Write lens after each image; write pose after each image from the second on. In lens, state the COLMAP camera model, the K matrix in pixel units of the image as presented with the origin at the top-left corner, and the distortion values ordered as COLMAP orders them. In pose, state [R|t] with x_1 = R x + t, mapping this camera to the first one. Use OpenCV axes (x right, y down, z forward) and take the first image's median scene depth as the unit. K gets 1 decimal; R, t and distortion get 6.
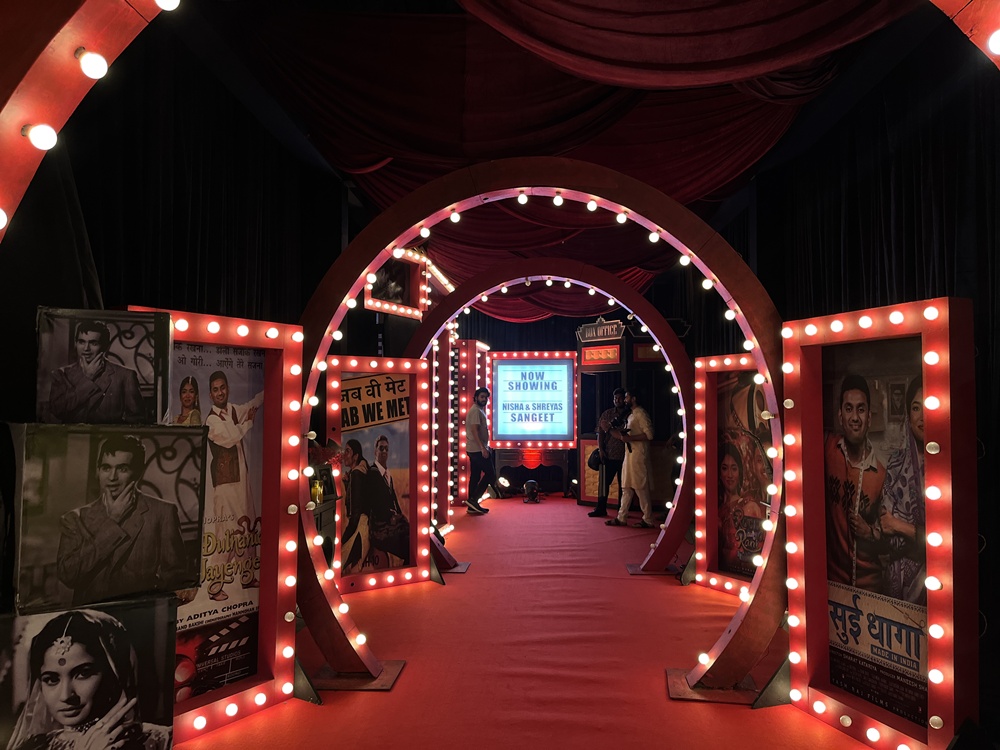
lens RADIAL K [[758.1, 0, 498.4], [0, 758.1, 375.6], [0, 0, 1]] dist [0.004662, 0.000519]
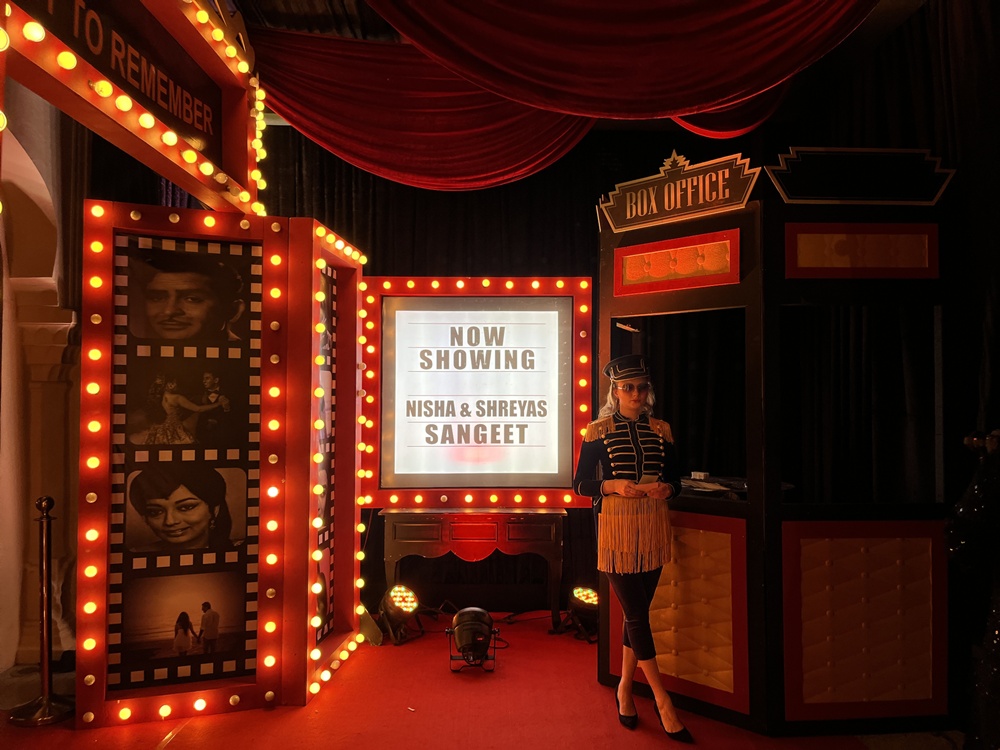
lens RADIAL K [[758.1, 0, 498.3], [0, 758.1, 376.7], [0, 0, 1]] dist [0.004662, 0.000519]
pose [[0.997441, 0.003660, 0.071403, 0.027106], [-0.004781, 0.999868, 0.015541, 0.016773], [-0.071337, -0.015843, 0.997326, 0.584551]]
